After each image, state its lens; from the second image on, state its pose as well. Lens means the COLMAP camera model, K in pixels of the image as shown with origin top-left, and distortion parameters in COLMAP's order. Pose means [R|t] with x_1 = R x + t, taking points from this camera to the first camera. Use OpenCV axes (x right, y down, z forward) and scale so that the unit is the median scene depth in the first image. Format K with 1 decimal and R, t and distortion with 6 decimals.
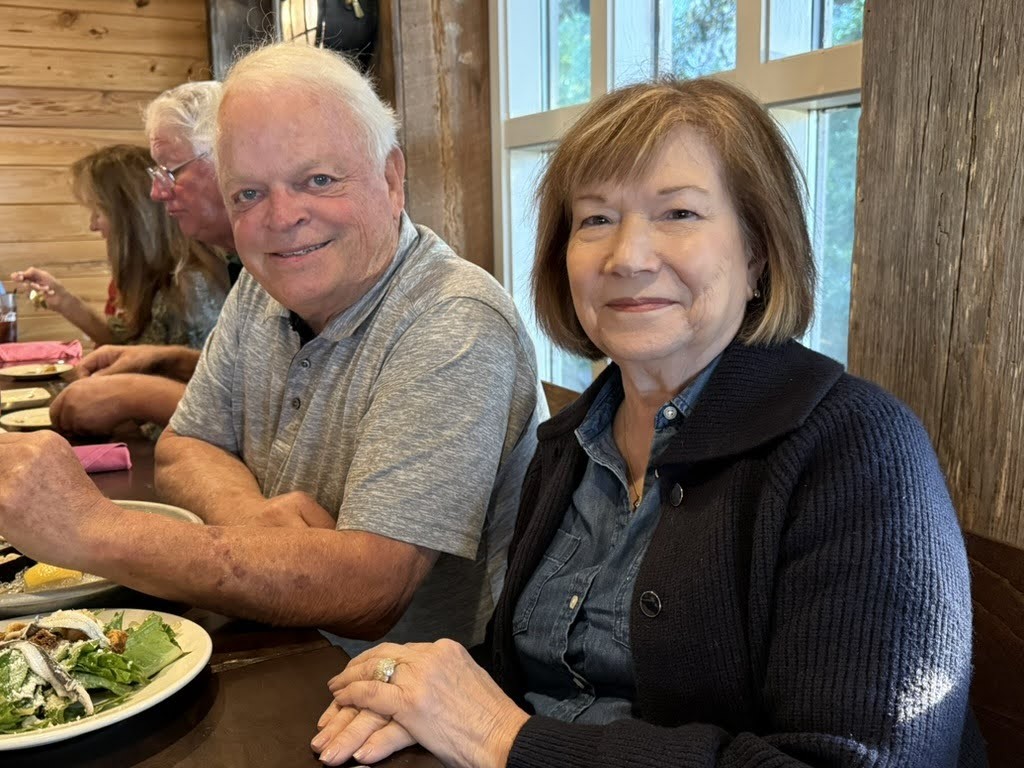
lens RADIAL K [[995.9, 0, 511.2], [0, 995.9, 385.7], [0, 0, 1]] dist [0.055457, 0.000000]
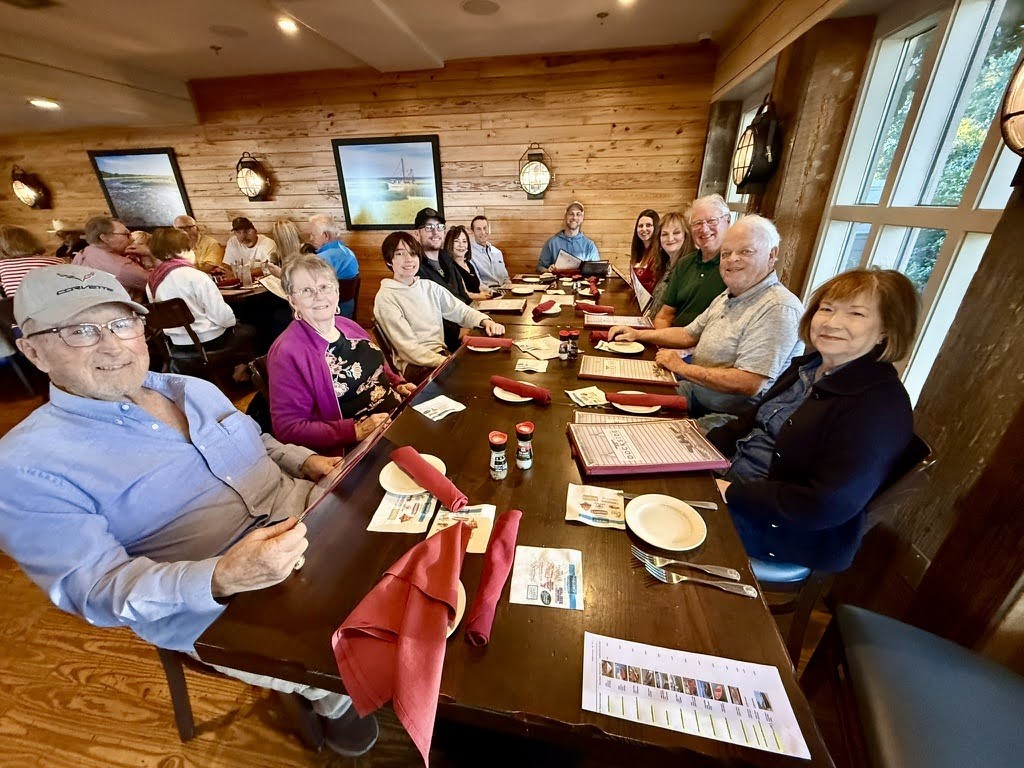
lens RADIAL K [[411.1, 0, 514.0], [0, 411.1, 387.2], [0, 0, 1]] dist [0.000097, 0.000004]
pose [[0.792692, 0.260585, -0.551121, 0.042177], [-0.106090, 0.949210, 0.296219, -0.084222], [0.600319, -0.176342, 0.780077, -0.204221]]
